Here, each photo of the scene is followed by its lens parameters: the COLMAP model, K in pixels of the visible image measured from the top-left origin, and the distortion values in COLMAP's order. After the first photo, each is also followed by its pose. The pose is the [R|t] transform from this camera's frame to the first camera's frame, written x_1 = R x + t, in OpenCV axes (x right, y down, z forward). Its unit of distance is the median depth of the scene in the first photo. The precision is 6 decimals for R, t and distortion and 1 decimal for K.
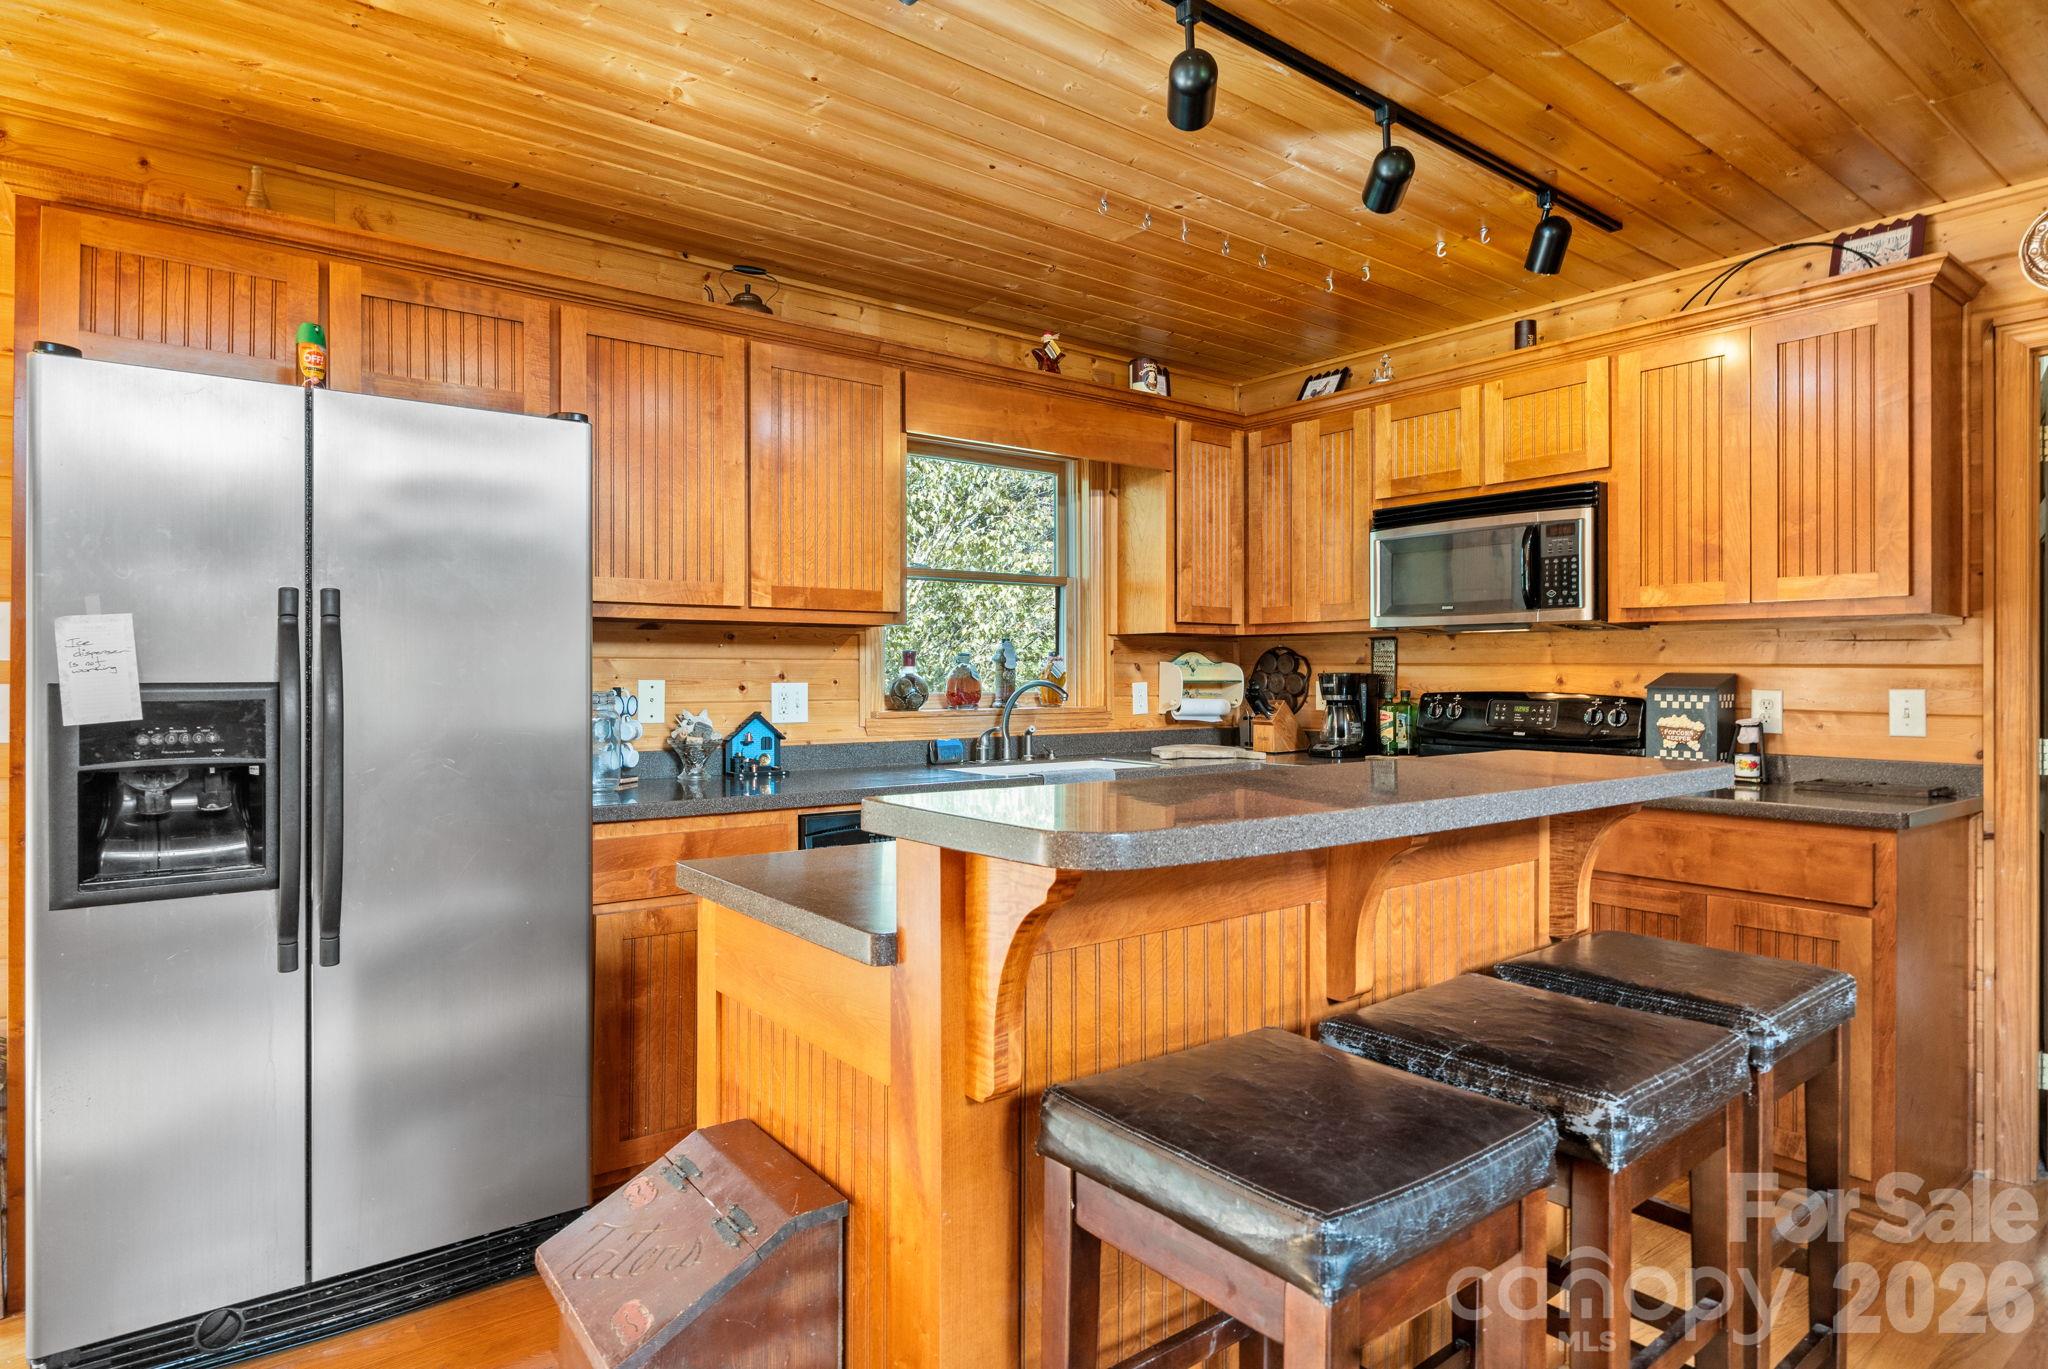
lens RADIAL K [[1162.5, 0, 1019.6], [0, 1162.5, 675.4], [0, 0, 1]] dist [0.004631, -0.000771]
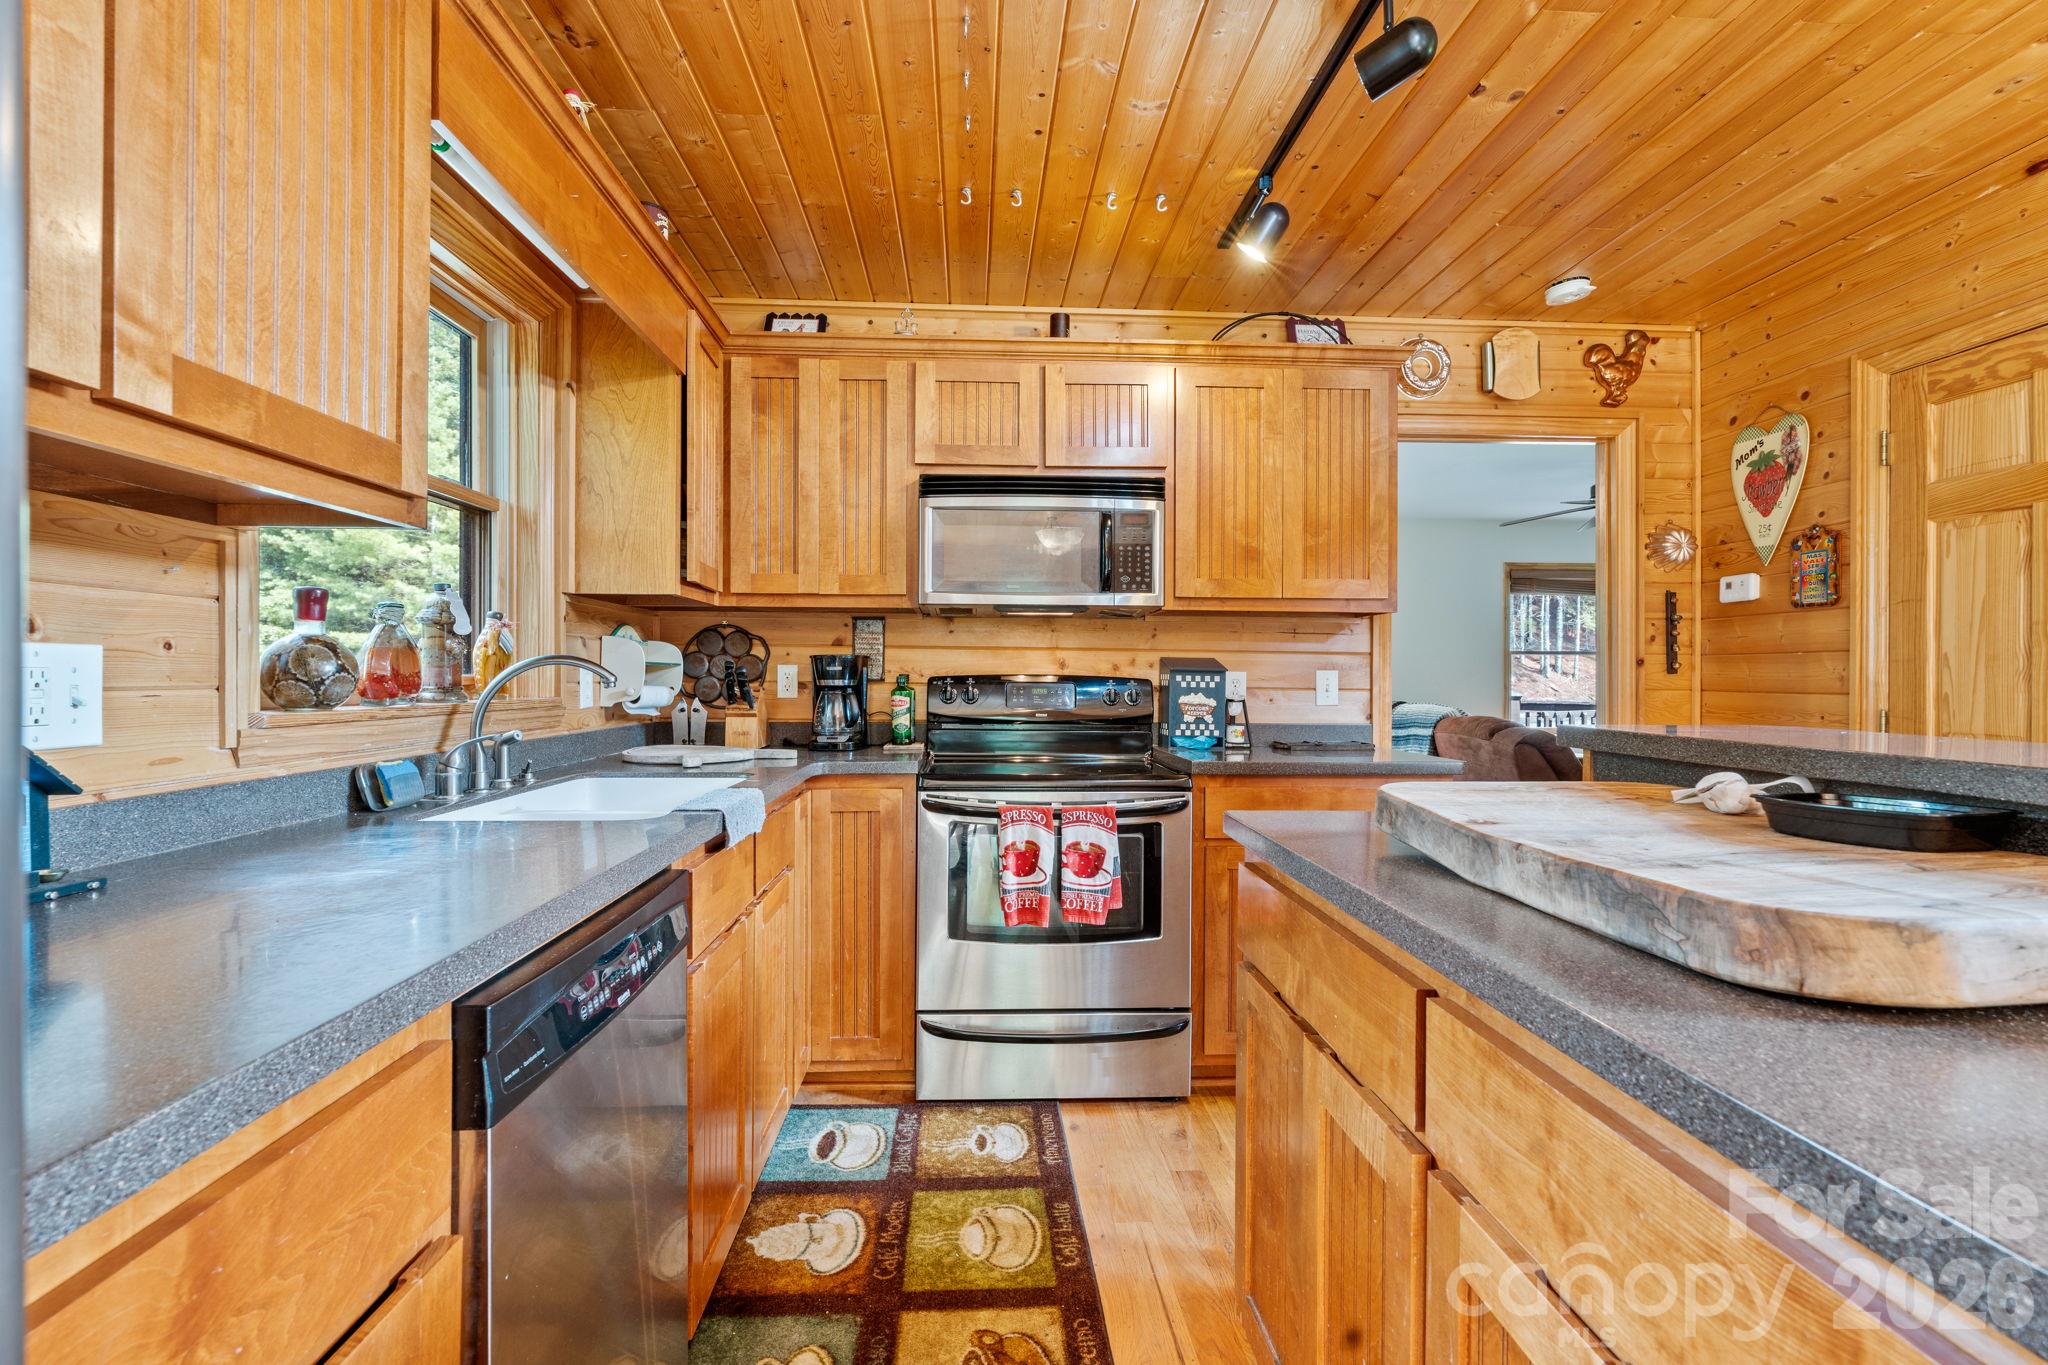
lens RADIAL K [[923.5, 0, 1014.4], [0, 923.5, 674.9], [0, 0, 1]] dist [-0.007689, 0.001141]
pose [[0.574597, 0.002582, 0.818432, -0.270272], [-0.003306, 0.999994, -0.000834, 0.016443], [-0.818430, -0.002226, 0.574602, 0.588980]]
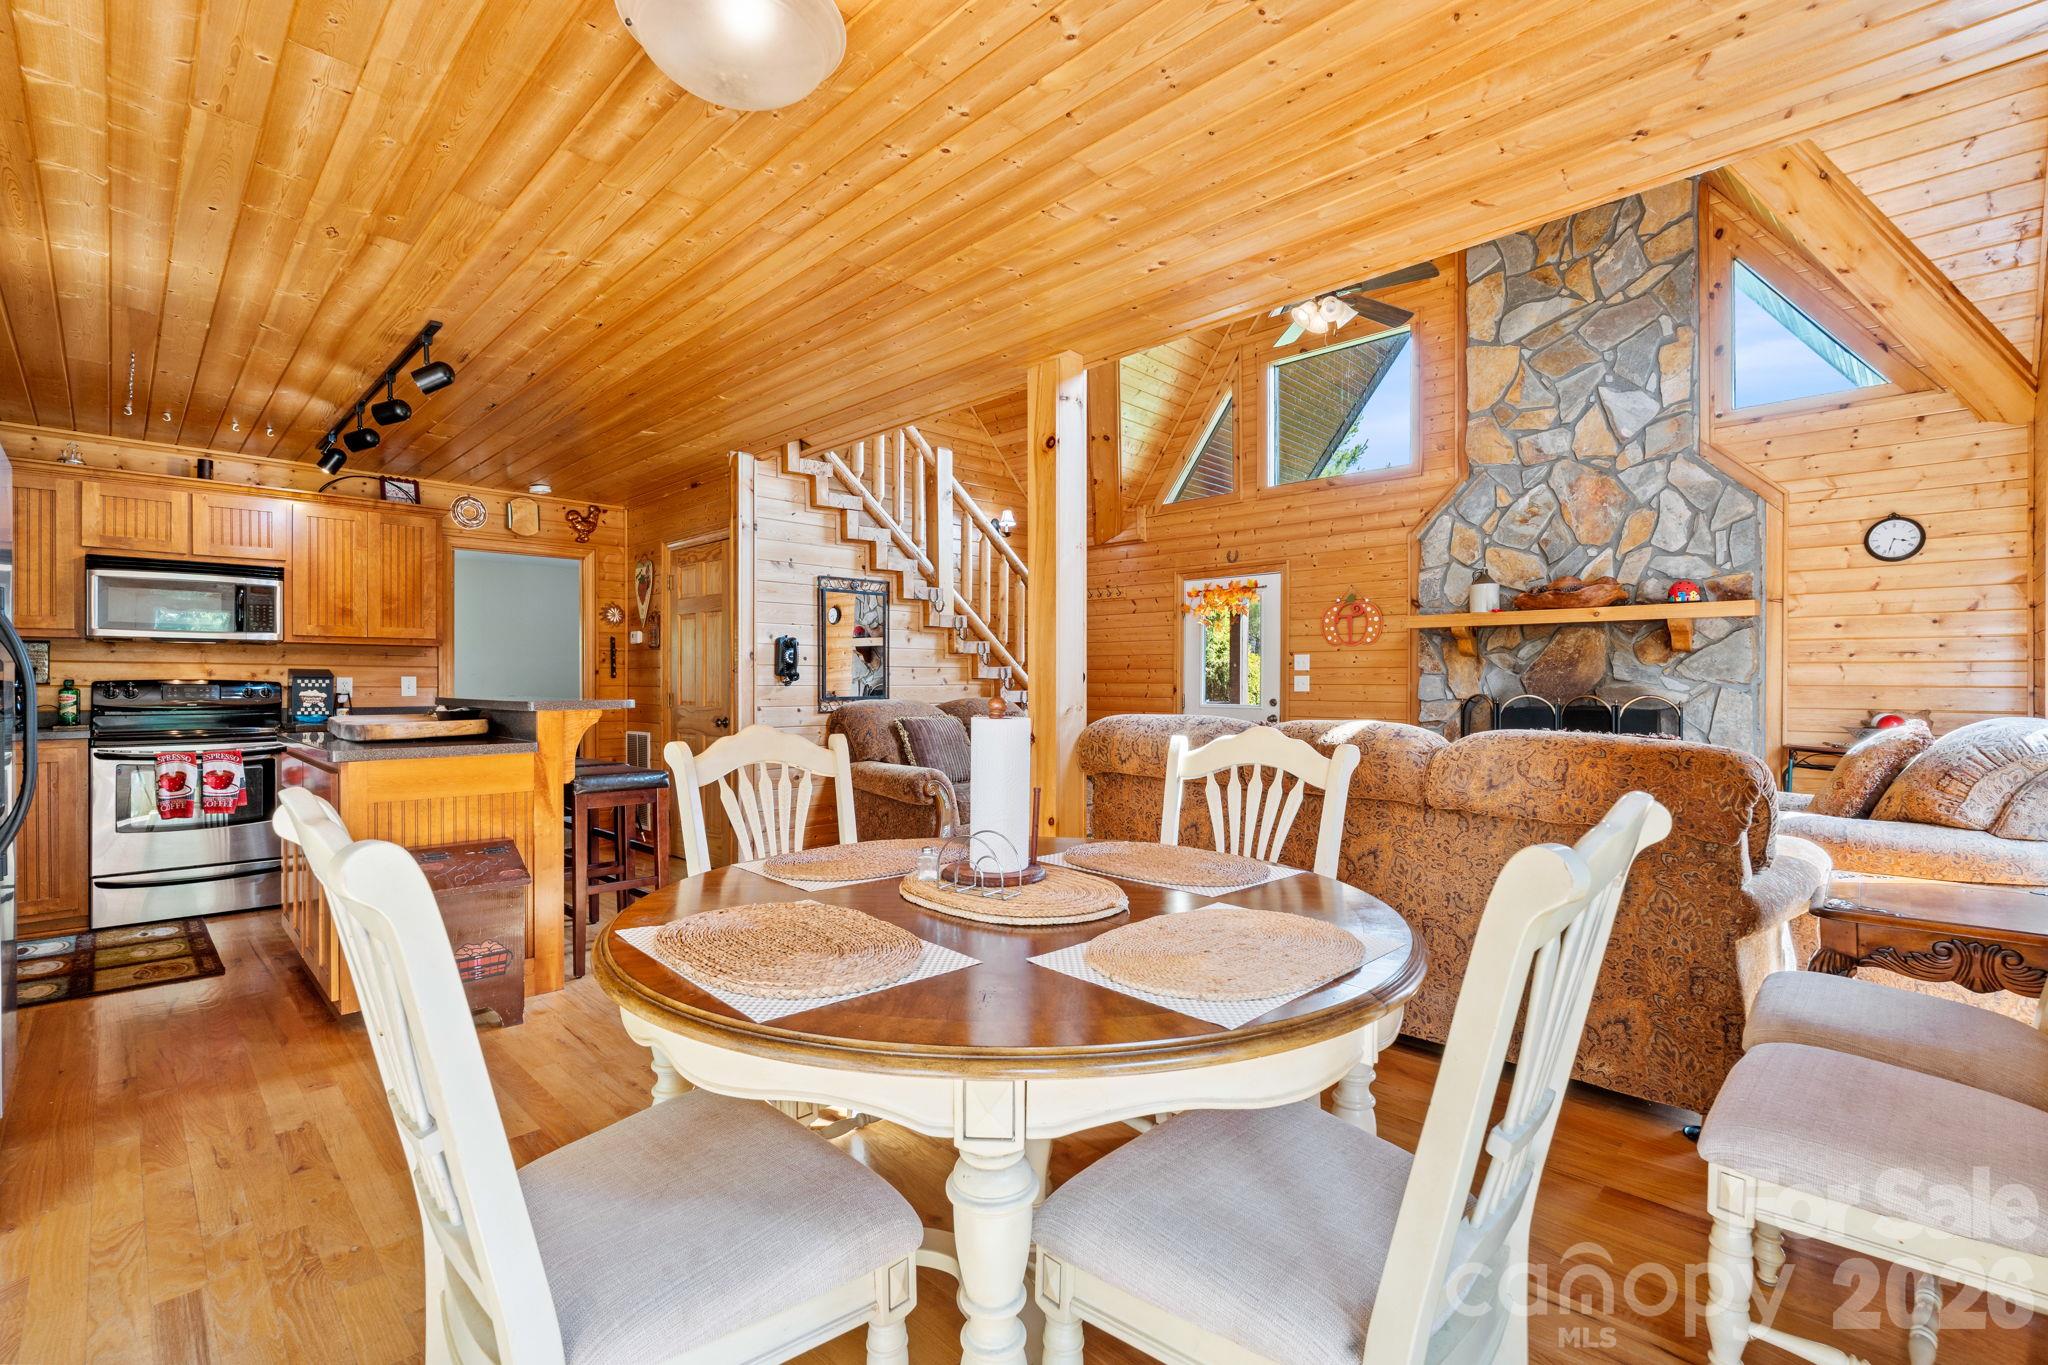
lens RADIAL K [[923.5, 0, 1035.0], [0, 923.5, 682.1], [0, 0, 1]] dist [-0.007689, 0.001141]
pose [[-0.128492, -0.001776, 0.991709, -1.094073], [0.001347, 0.999997, 0.001965, 0.018301], [-0.991710, 0.001588, -0.128490, -0.024612]]
